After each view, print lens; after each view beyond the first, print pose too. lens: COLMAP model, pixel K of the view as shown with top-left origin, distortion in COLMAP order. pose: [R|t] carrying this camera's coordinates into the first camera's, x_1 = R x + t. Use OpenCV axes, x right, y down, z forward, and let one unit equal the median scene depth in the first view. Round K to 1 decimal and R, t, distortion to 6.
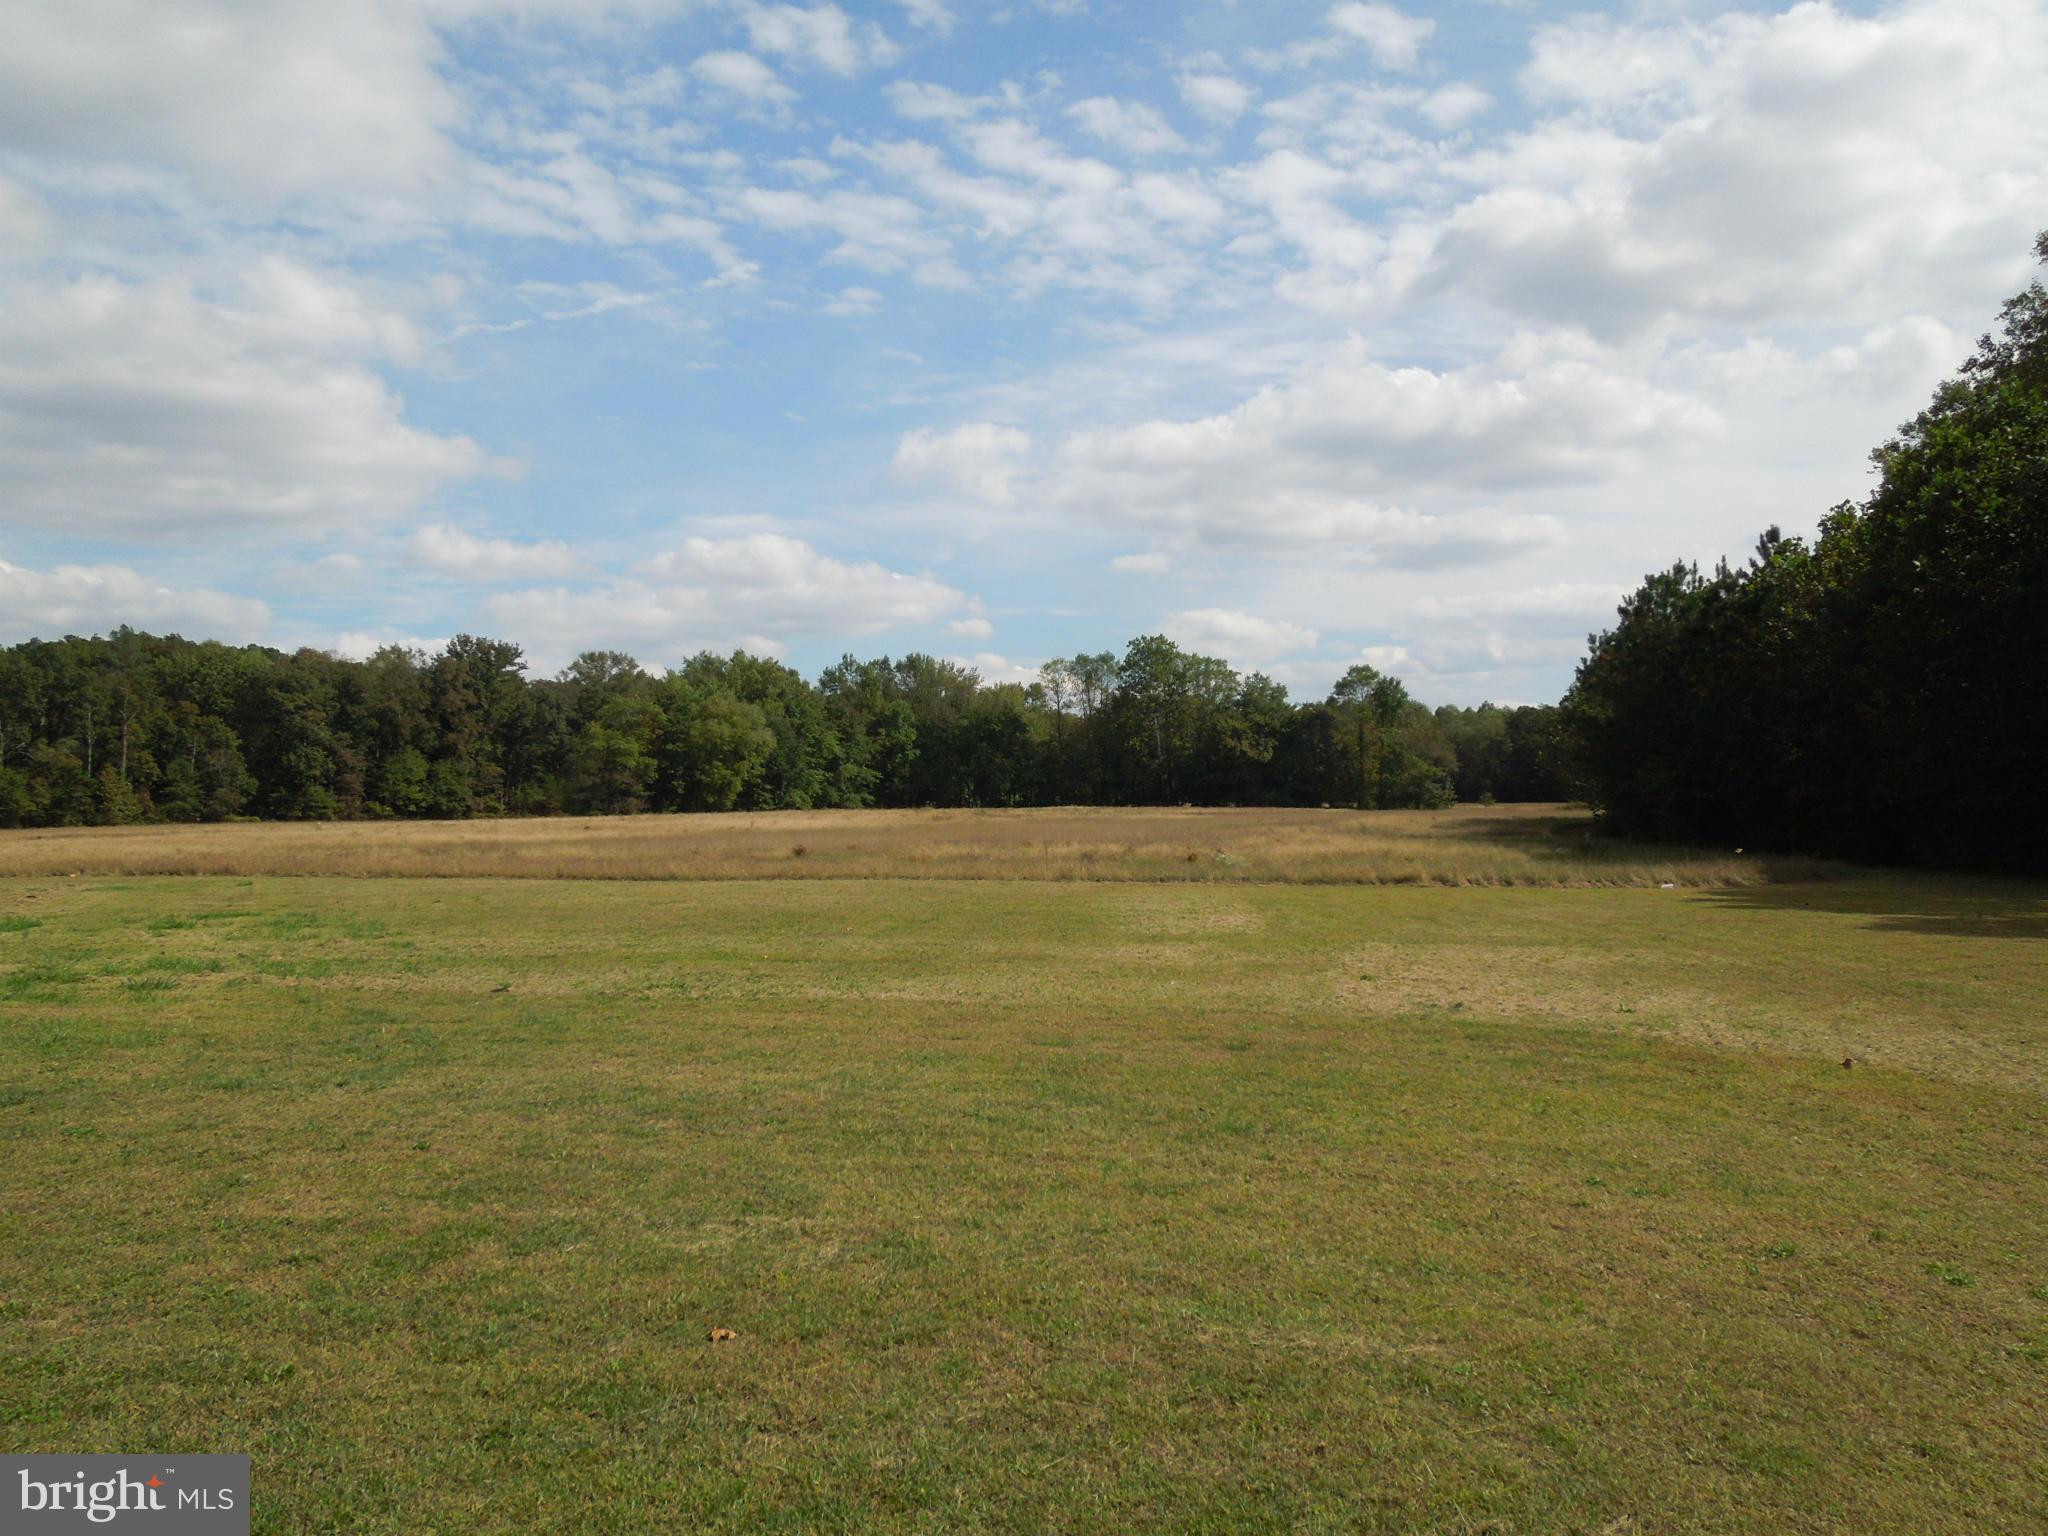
lens RADIAL K [[1562.6, 0, 1036.6], [0, 1562.6, 752.1], [0, 0, 1]] dist [0.009754, 0.006109]
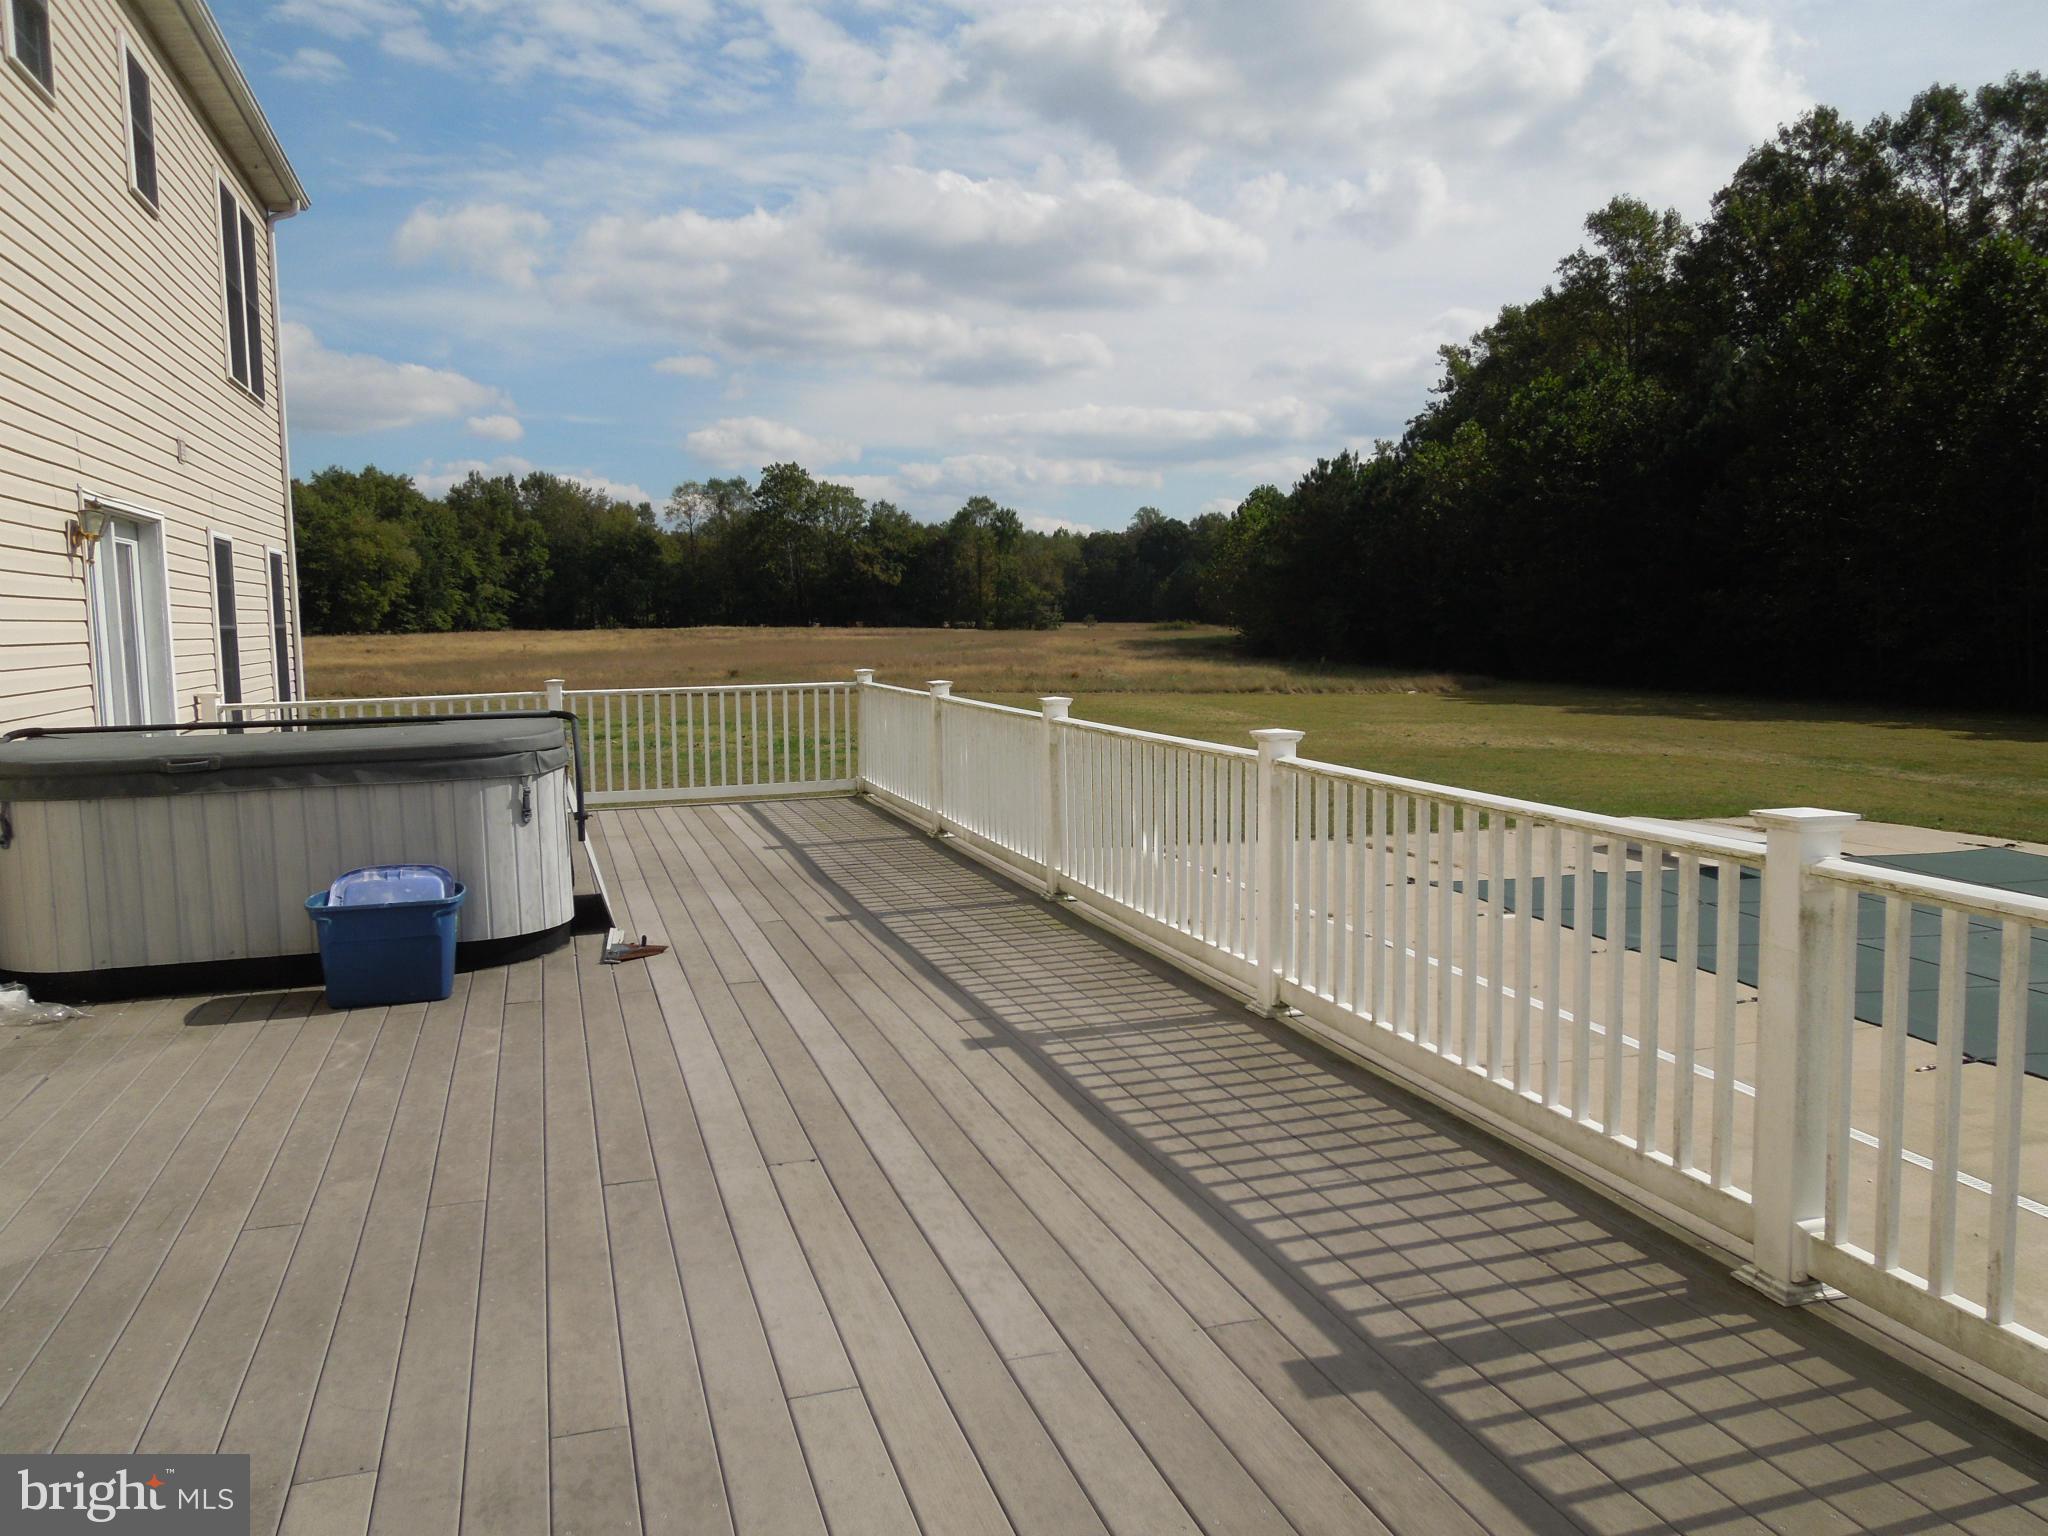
lens RADIAL K [[1562.6, 0, 1024.9], [0, 1562.6, 786.5], [0, 0, 1]] dist [0.009754, 0.006109]
pose [[0.959761, -0.028420, 0.279377, -0.071741], [-0.010848, 0.990371, 0.138013, -0.005921], [-0.280609, -0.135490, 0.950211, -0.071184]]
